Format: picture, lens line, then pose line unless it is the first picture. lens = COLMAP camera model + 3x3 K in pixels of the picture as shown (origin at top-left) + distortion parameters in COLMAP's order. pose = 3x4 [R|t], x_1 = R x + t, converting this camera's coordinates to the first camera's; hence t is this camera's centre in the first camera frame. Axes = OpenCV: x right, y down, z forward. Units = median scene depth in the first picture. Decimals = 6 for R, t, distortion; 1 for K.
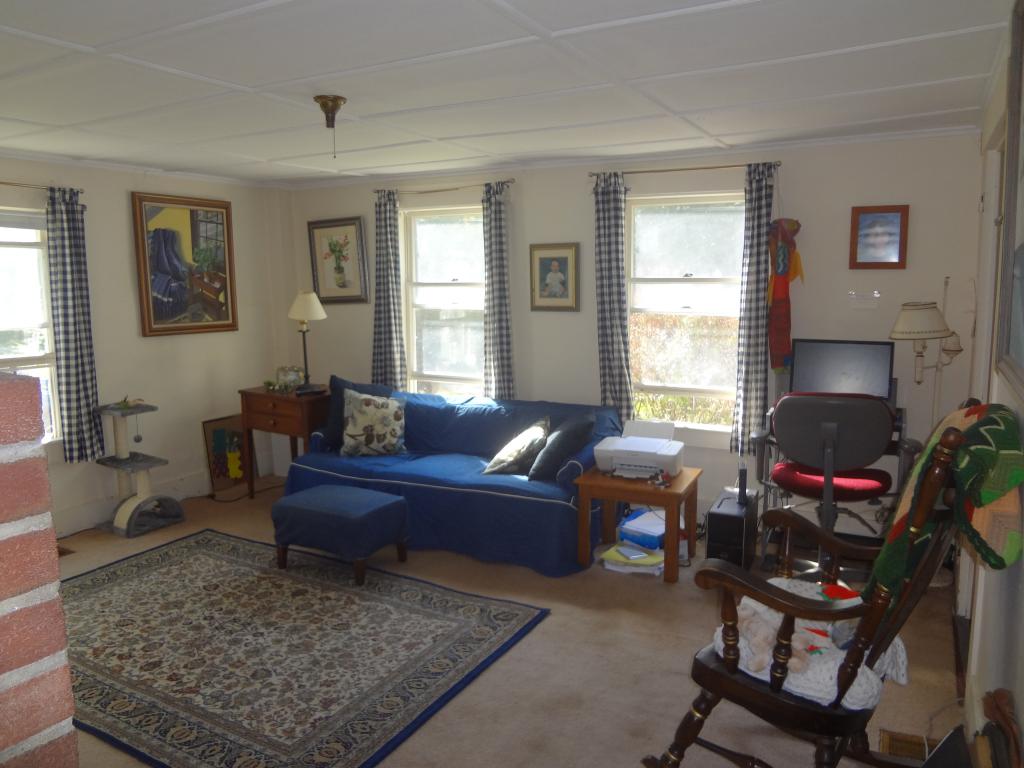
lens RADIAL K [[762.0, 0, 509.3], [0, 762.0, 383.3], [0, 0, 1]] dist [-0.008630, -0.006056]
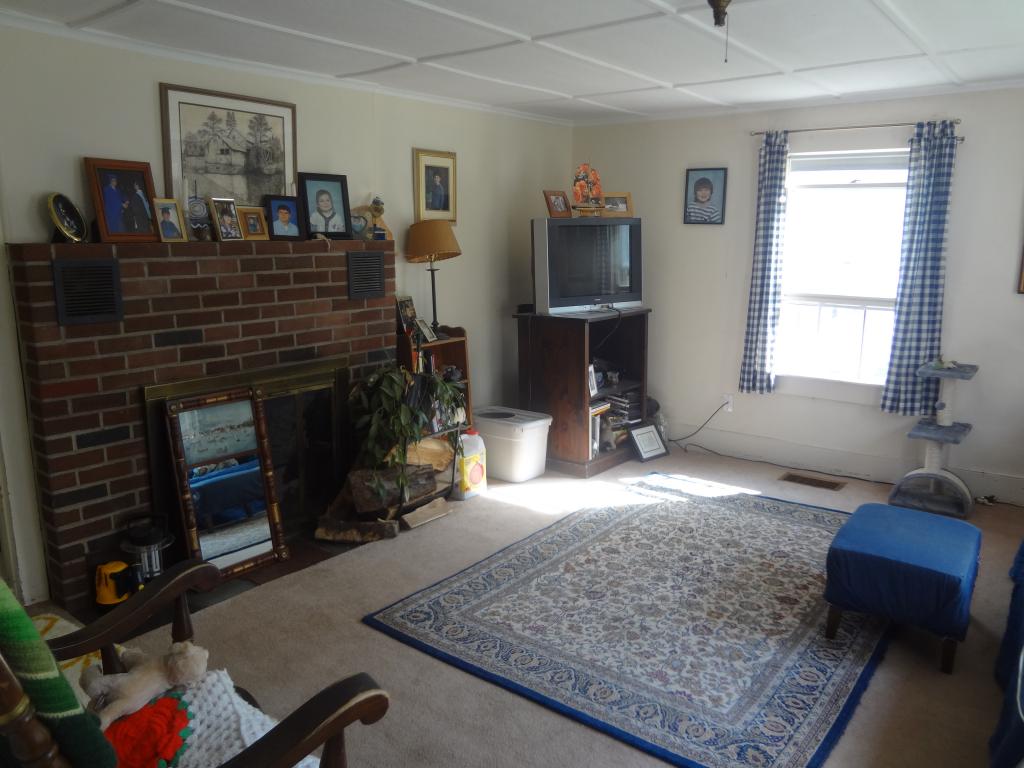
lens RADIAL K [[762.0, 0, 509.2], [0, 762.0, 385.1], [0, 0, 1]] dist [-0.008630, -0.006056]
pose [[-0.151317, 0.196203, -0.968818, 0.574133], [-0.130843, 0.967504, 0.216373, -0.099727], [0.979787, 0.159504, -0.120728, 0.834412]]
